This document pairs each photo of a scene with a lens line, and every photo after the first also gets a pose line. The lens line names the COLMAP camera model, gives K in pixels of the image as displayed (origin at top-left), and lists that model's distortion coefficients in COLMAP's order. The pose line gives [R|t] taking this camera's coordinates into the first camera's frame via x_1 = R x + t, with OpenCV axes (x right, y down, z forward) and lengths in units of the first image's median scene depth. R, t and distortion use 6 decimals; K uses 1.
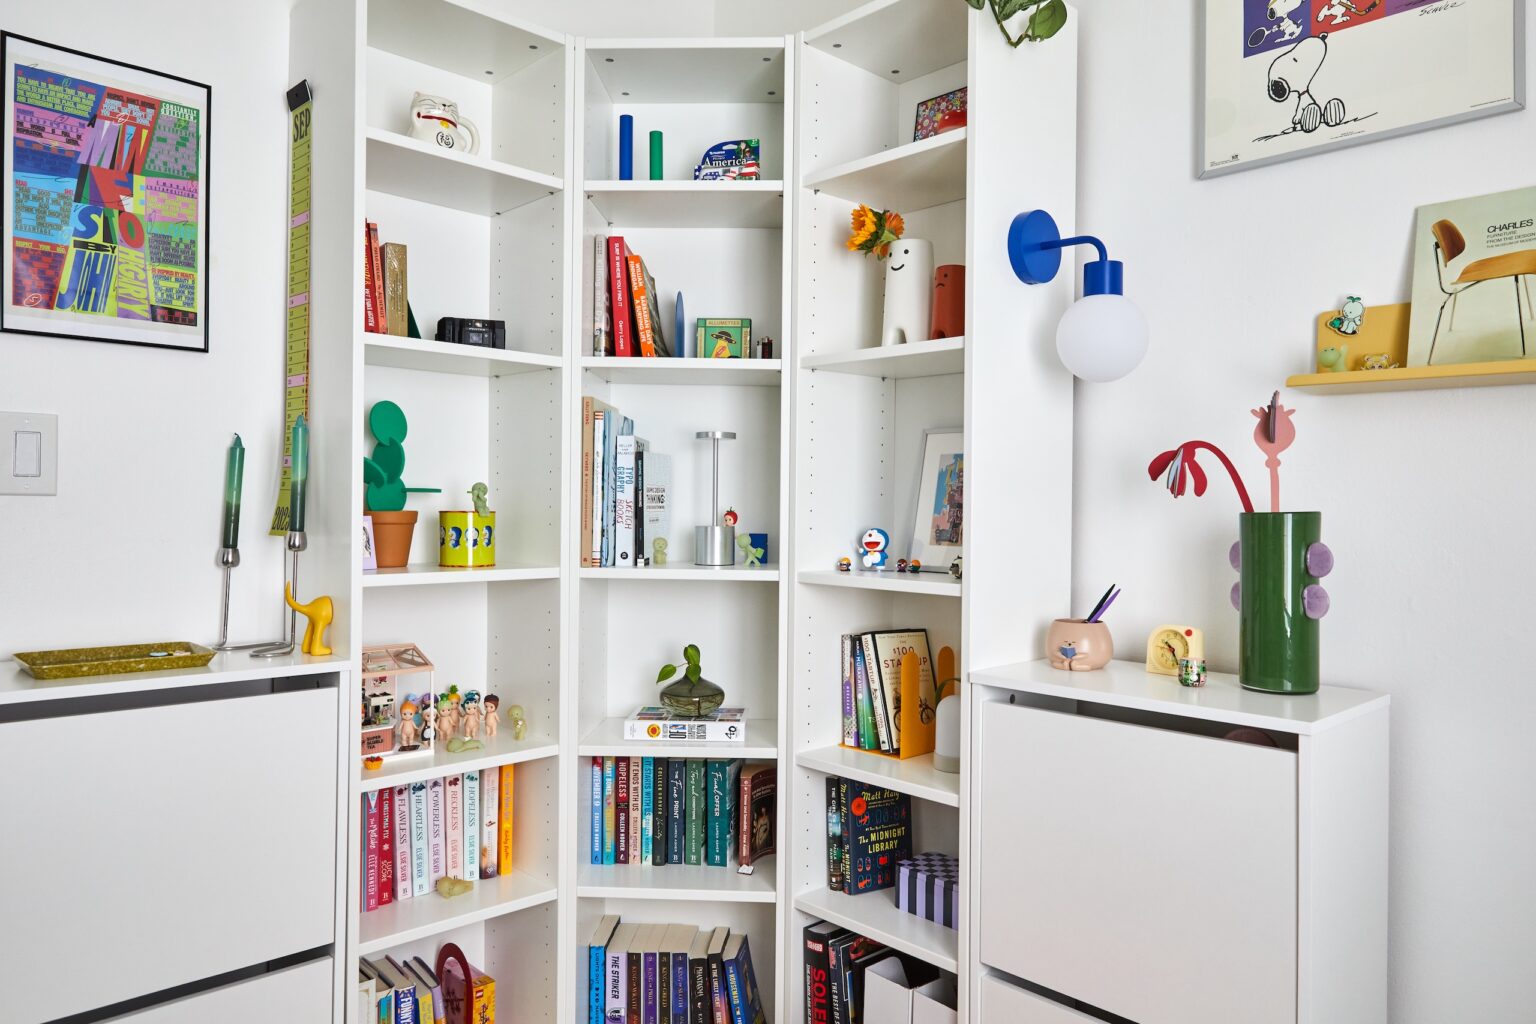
lens RADIAL K [[1053.7, 0, 768.5], [0, 1053.7, 503.8], [0, 0, 1]] dist [-0.001864, -0.000600]
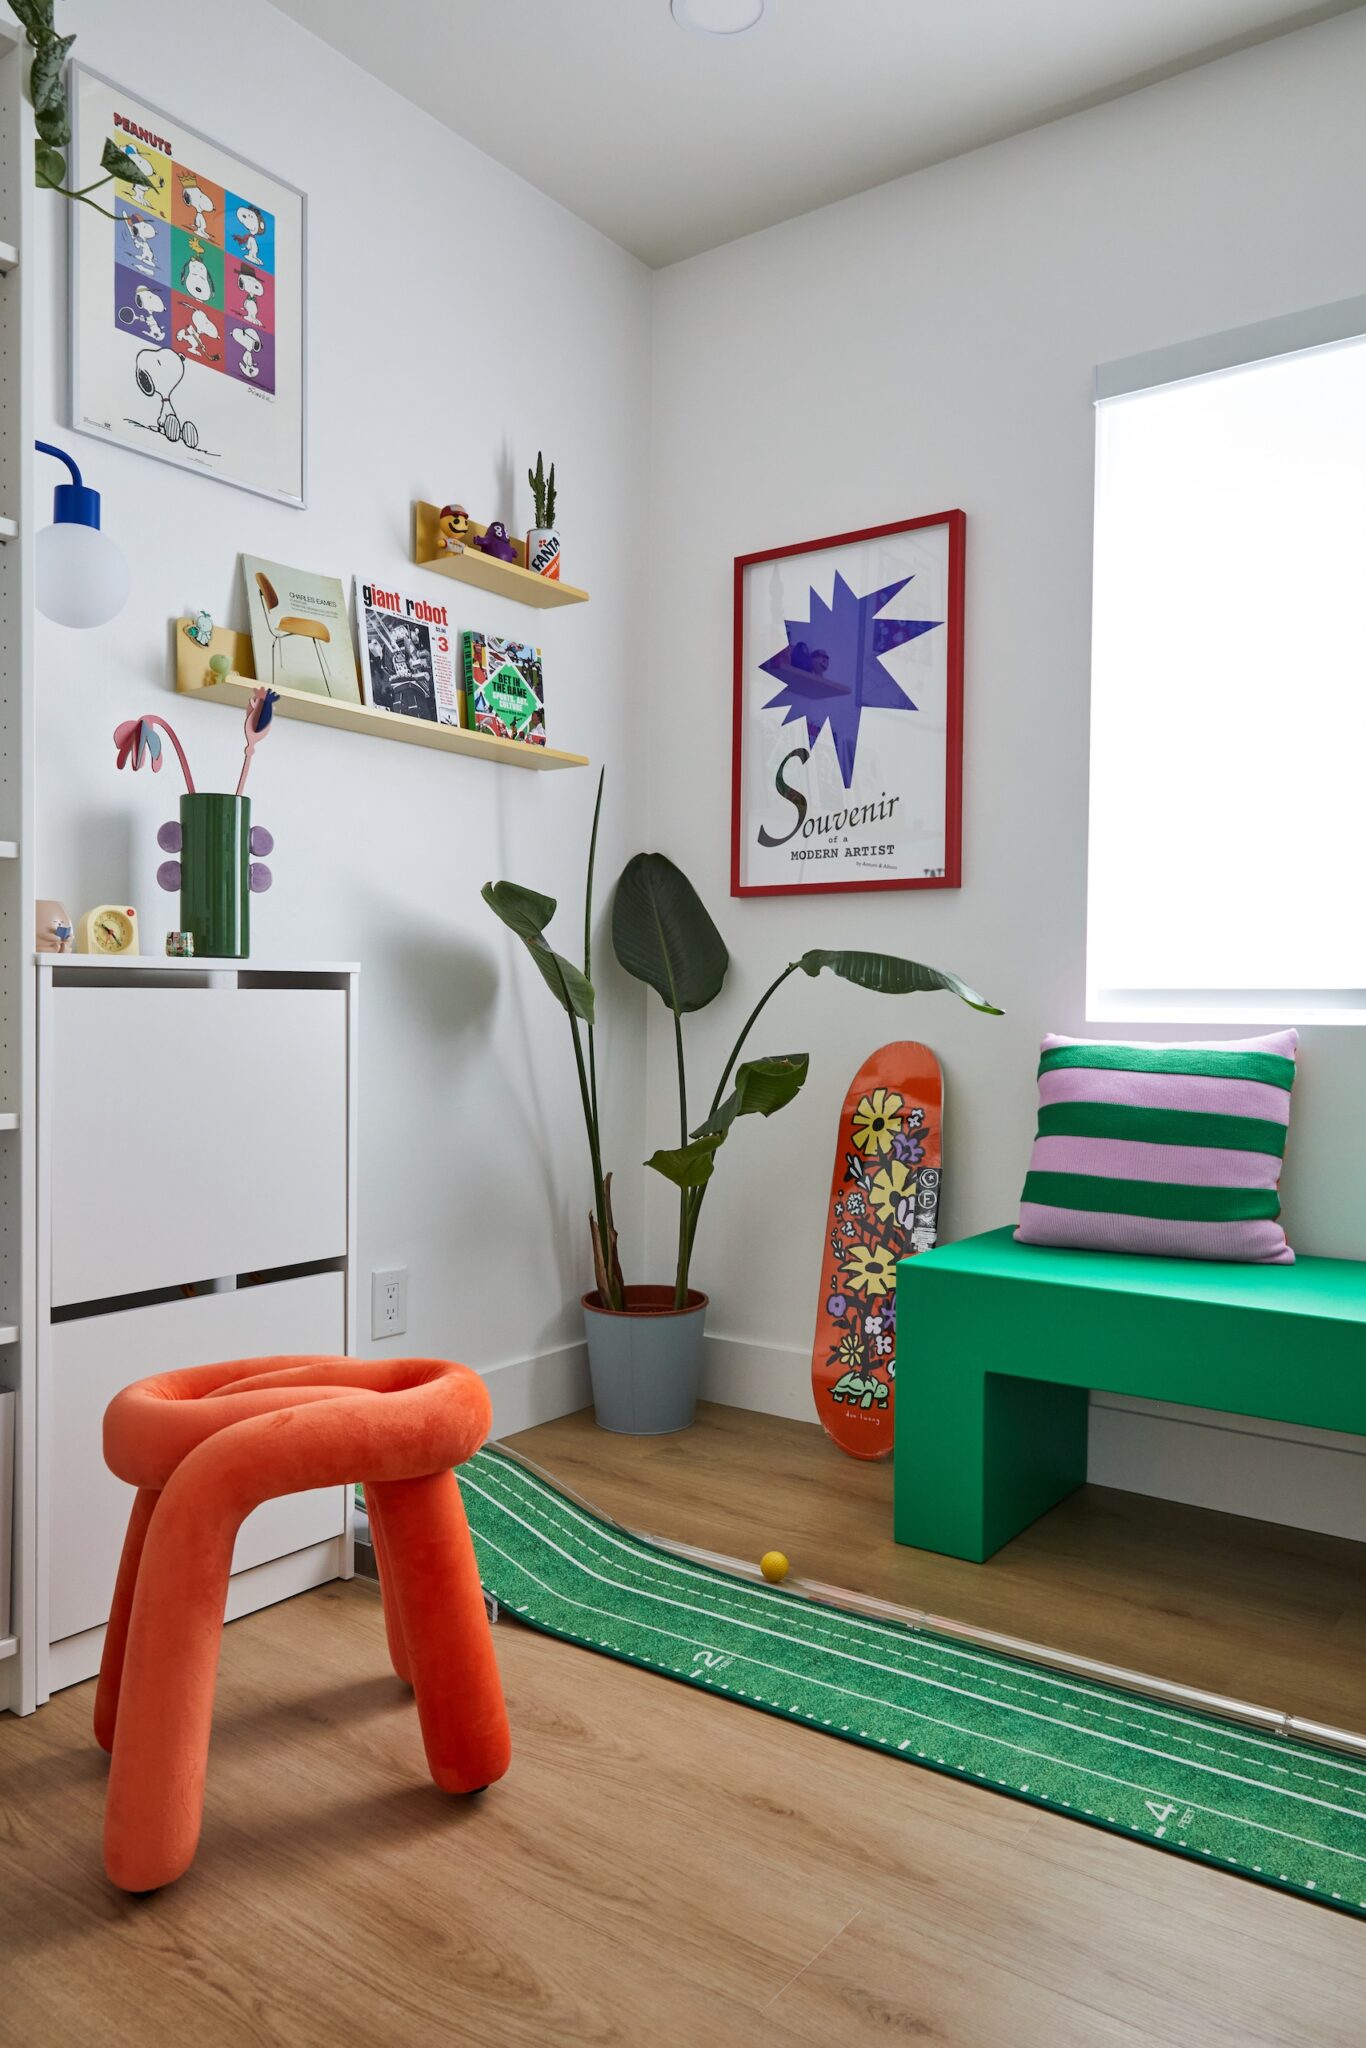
lens RADIAL K [[1405.0, 0, 683.8], [0, 1405.0, 1027.6], [0, 0, 1]] dist [-0.001864, -0.000600]
pose [[-0.166617, -0.030401, 0.985553, -0.979274], [-0.012730, 0.999508, 0.028679, 0.187936], [-0.985939, -0.007768, -0.166922, 0.727748]]
